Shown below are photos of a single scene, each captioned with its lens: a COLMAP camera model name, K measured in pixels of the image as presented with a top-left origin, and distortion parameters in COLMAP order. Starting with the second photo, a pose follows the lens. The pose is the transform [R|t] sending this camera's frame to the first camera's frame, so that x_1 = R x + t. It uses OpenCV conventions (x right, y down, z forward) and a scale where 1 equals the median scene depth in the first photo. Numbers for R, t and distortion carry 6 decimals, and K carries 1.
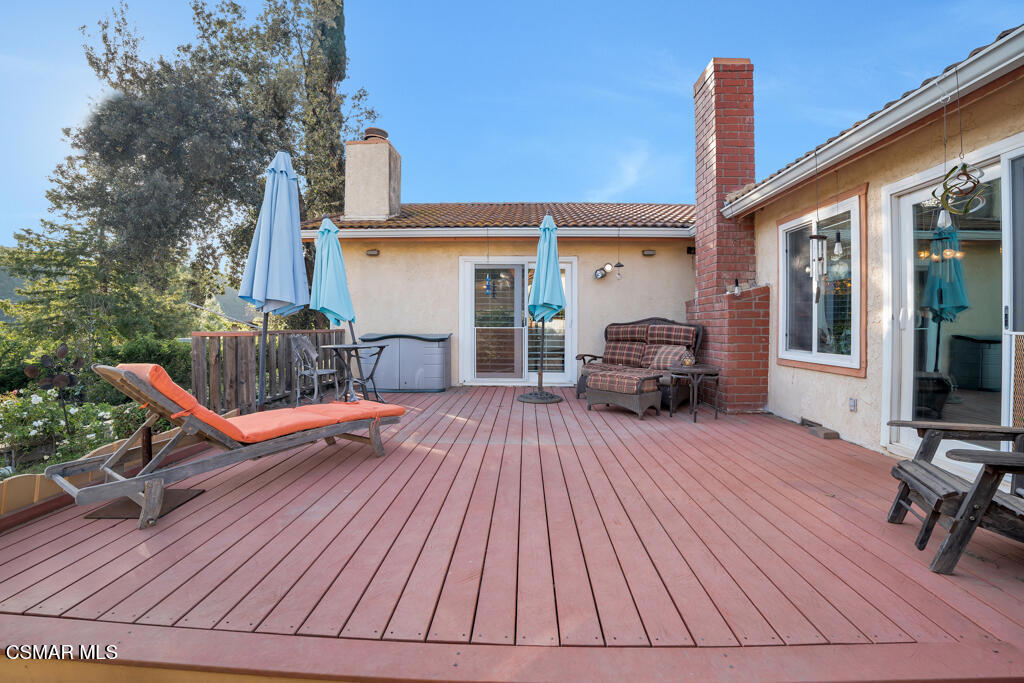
lens RADIAL K [[442.6, 0, 516.7], [0, 442.6, 331.9], [0, 0, 1]] dist [-0.057587, 0.012183]
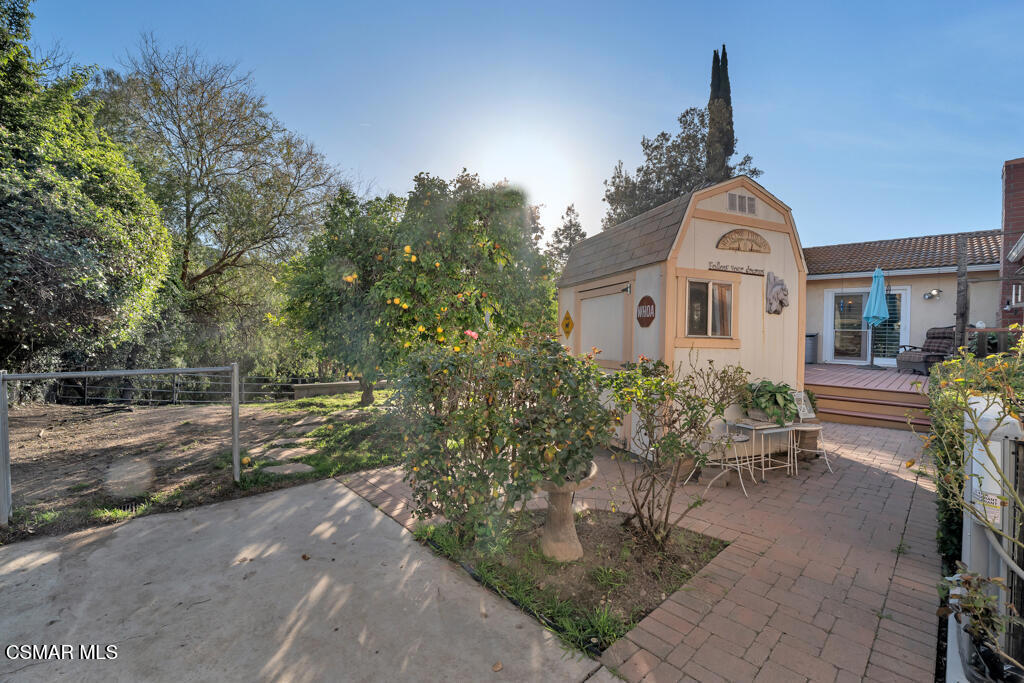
lens RADIAL K [[442.6, 0, 516.7], [0, 442.6, 331.9], [0, 0, 1]] dist [-0.057587, 0.012183]
pose [[0.707373, 0.007516, -0.706800, 0.275515], [-0.027378, 0.999484, -0.016771, 0.073697], [0.706310, 0.031214, 0.707214, -1.346678]]
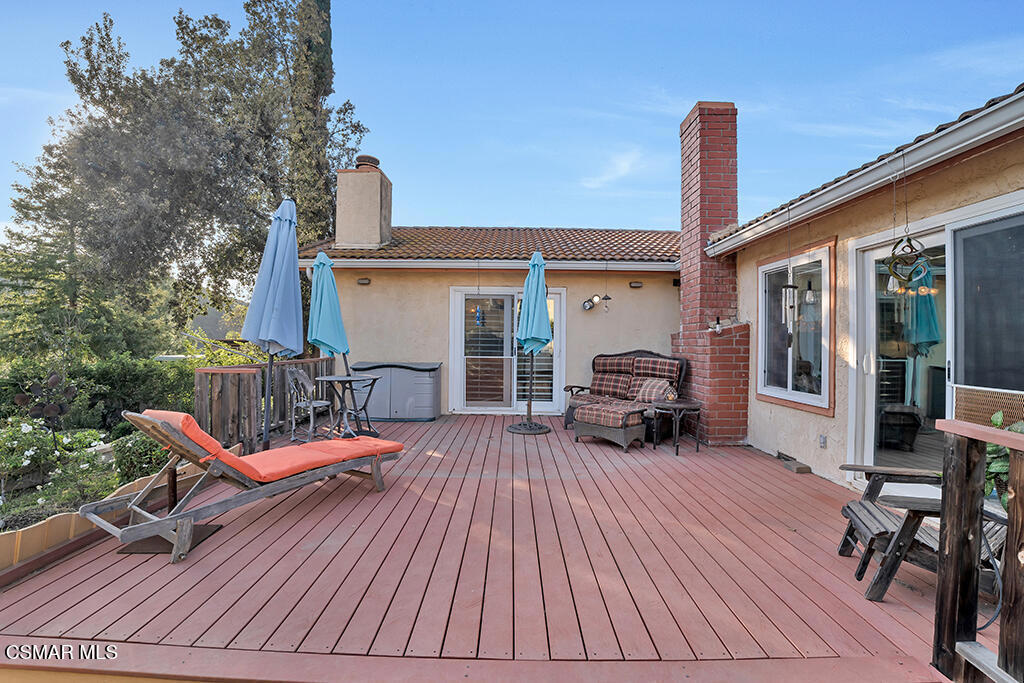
lens RADIAL K [[461.8, 0, 512.0], [0, 461.8, 341.5], [0, 0, 1]] dist [-0.052908, 0.010495]
pose [[0.999745, 0.007903, 0.021146, -0.011498], [-0.007676, 0.999913, -0.010759, -0.043508], [-0.021229, 0.010594, 0.999719, -0.076900]]
